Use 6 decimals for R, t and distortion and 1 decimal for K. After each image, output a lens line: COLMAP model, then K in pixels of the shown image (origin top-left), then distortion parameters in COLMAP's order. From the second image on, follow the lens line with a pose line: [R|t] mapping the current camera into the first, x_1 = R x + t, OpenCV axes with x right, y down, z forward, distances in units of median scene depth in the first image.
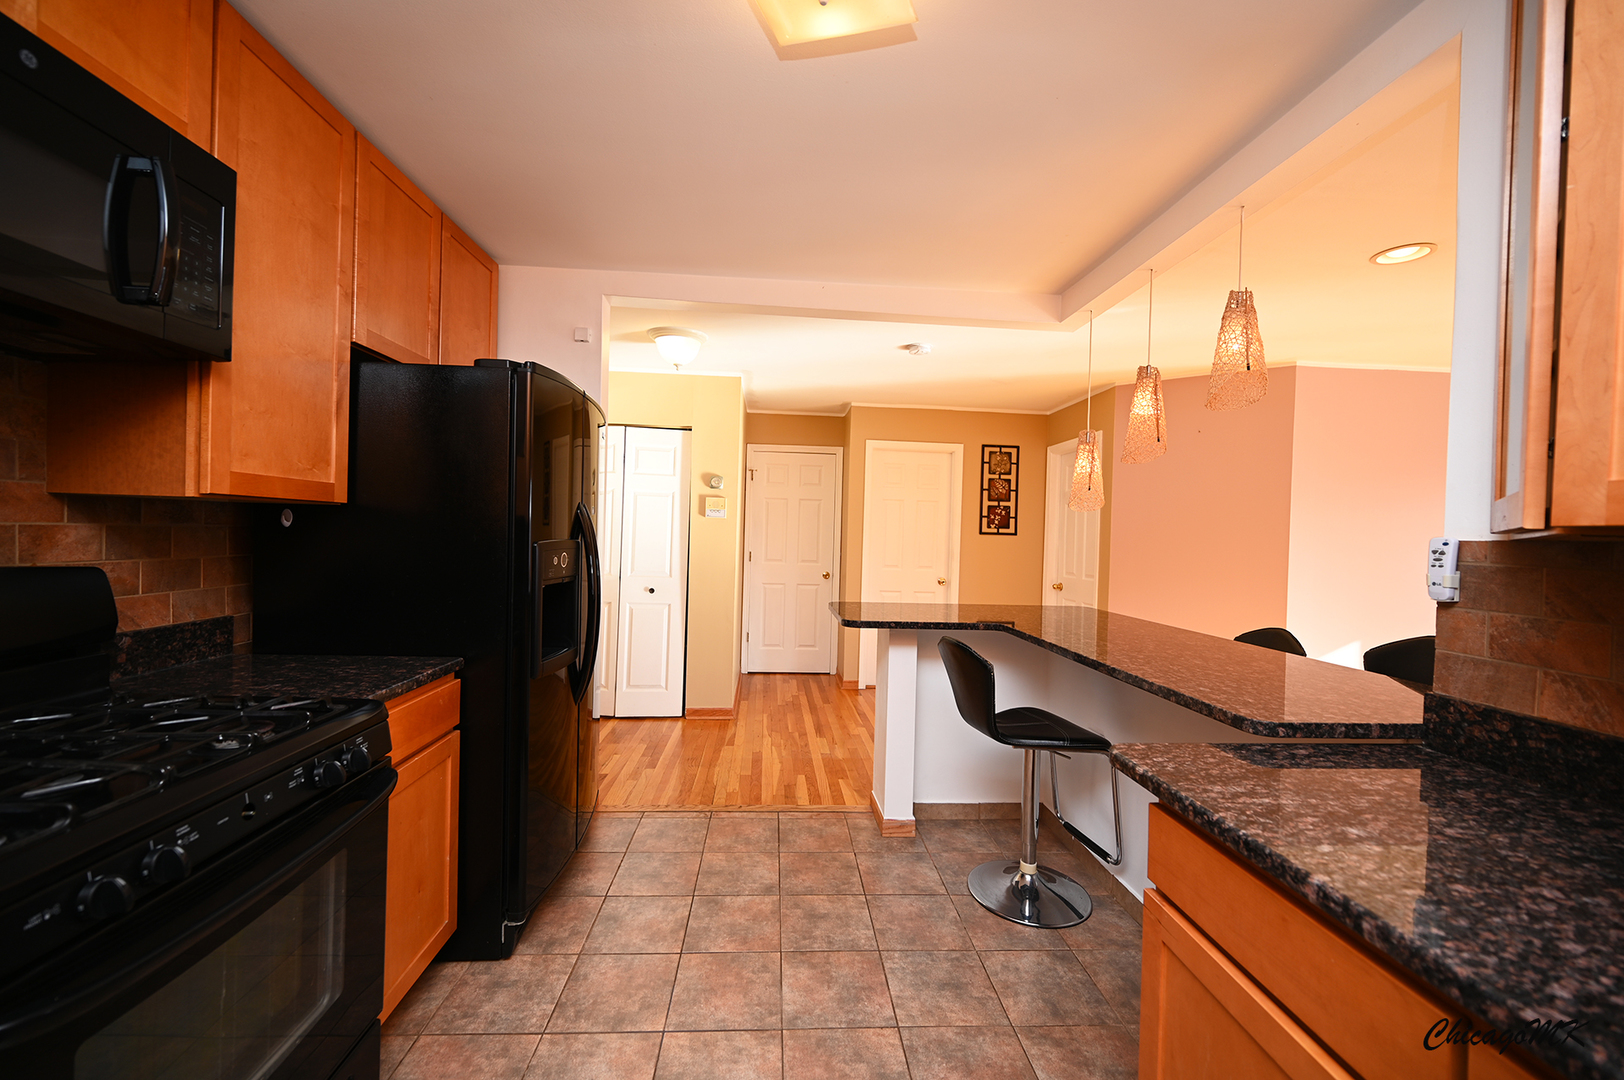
lens RADIAL K [[637.0, 0, 808.8], [0, 637.0, 537.7], [0, 0, 1]] dist [-0.001006, 0.000155]
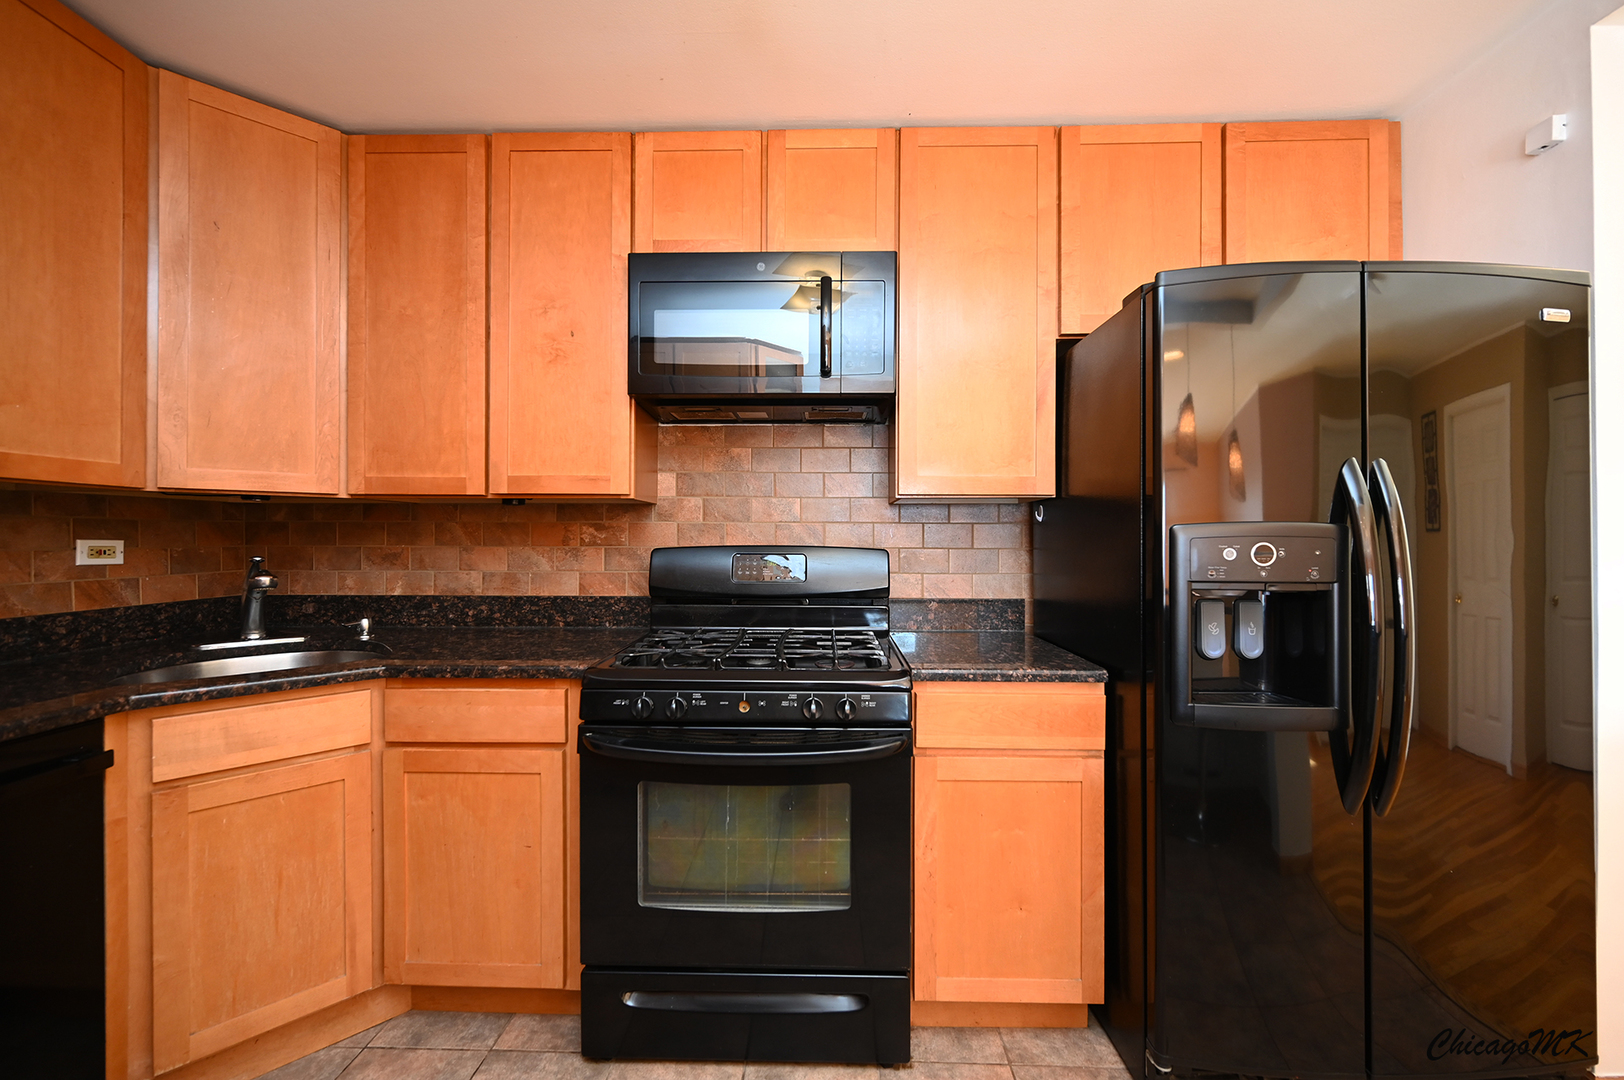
lens RADIAL K [[637.0, 0, 811.7], [0, 637.0, 536.7], [0, 0, 1]] dist [-0.001006, 0.000155]
pose [[-0.087228, -0.032231, -0.995667, 0.308955], [-0.012247, 0.999436, -0.031280, 0.047963], [0.996113, 0.009465, -0.087574, 0.697637]]
